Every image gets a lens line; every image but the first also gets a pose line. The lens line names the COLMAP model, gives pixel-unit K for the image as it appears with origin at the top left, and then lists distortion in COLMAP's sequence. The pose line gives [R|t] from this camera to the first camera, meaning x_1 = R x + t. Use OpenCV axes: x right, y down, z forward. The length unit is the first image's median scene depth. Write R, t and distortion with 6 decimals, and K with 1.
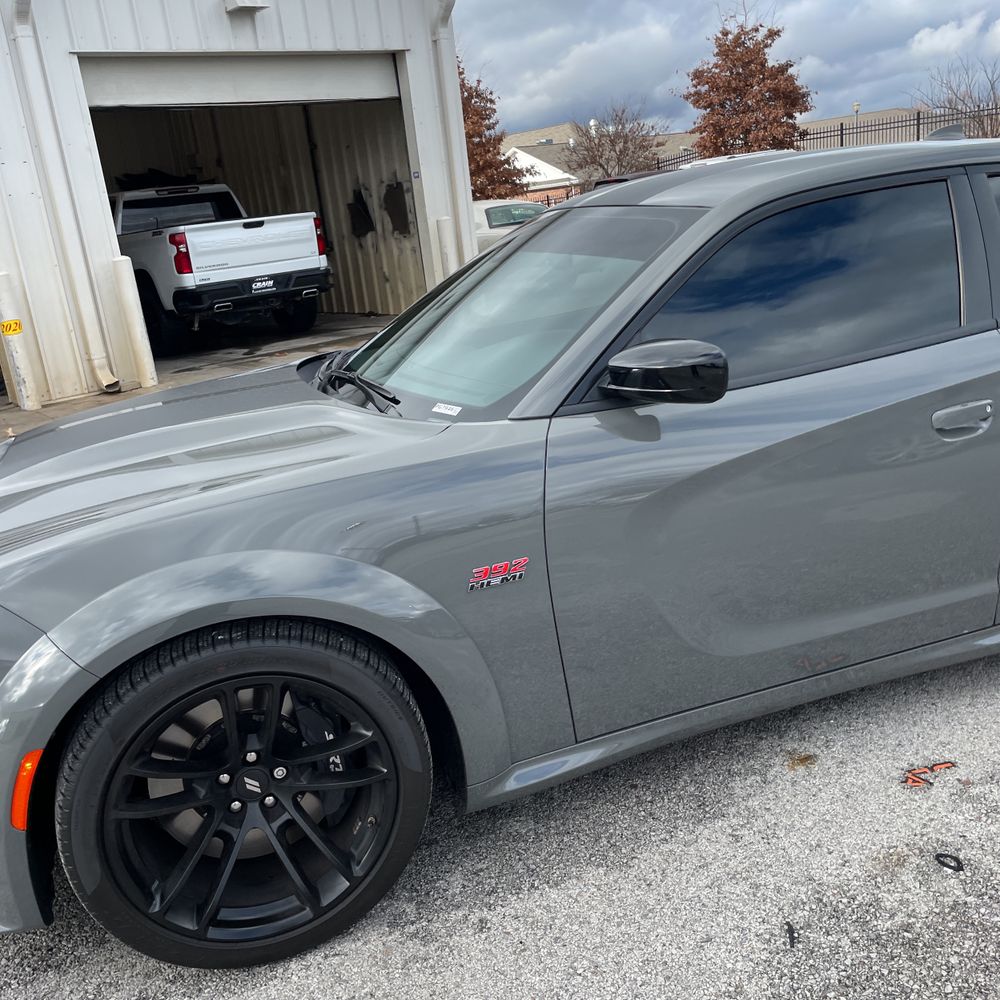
lens RADIAL K [[982.8, 0, 491.2], [0, 982.8, 487.4], [0, 0, 1]] dist [0.095533, -0.116349]
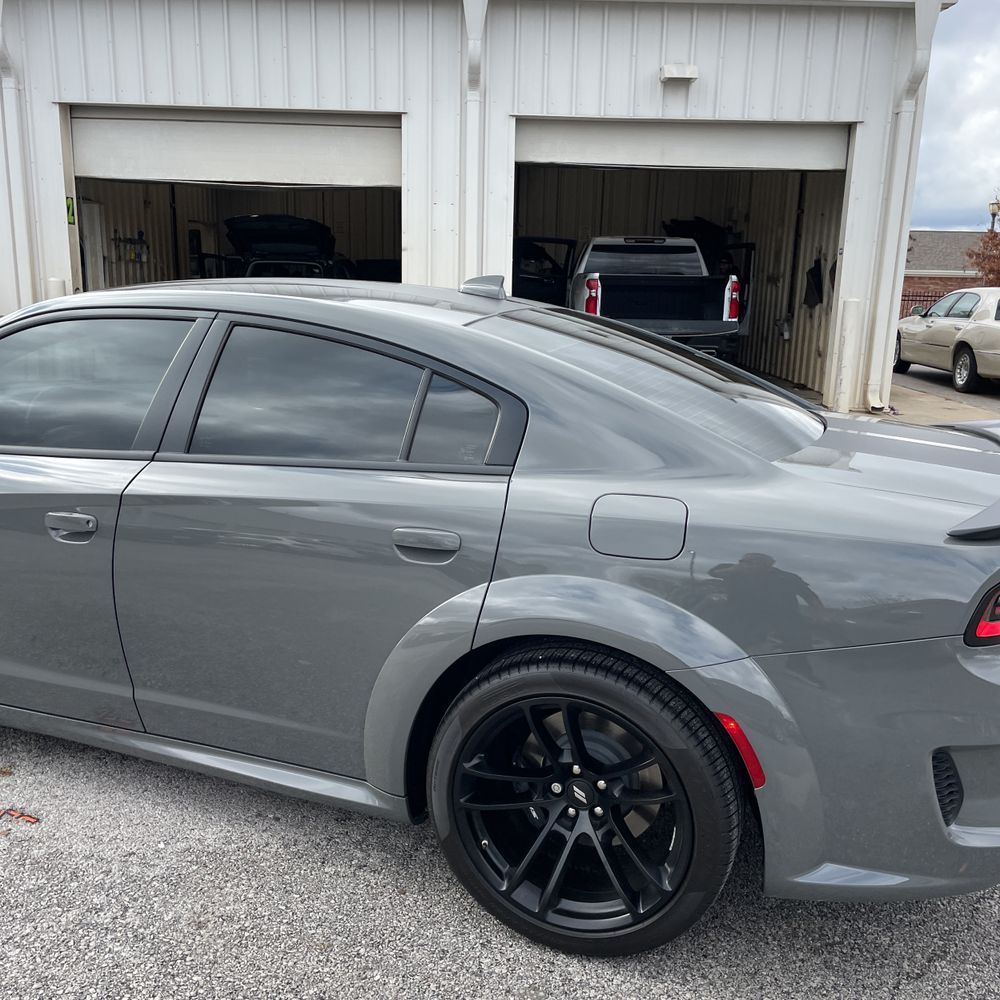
lens RADIAL K [[984.7, 0, 500.1], [0, 984.7, 512.3], [0, 0, 1]] dist [0.102975, -0.139476]
pose [[0.783287, 0.271788, -0.559100, 1.608018], [-0.280908, 0.957053, 0.071693, -0.326952], [0.554574, 0.100899, 0.825994, 0.363785]]
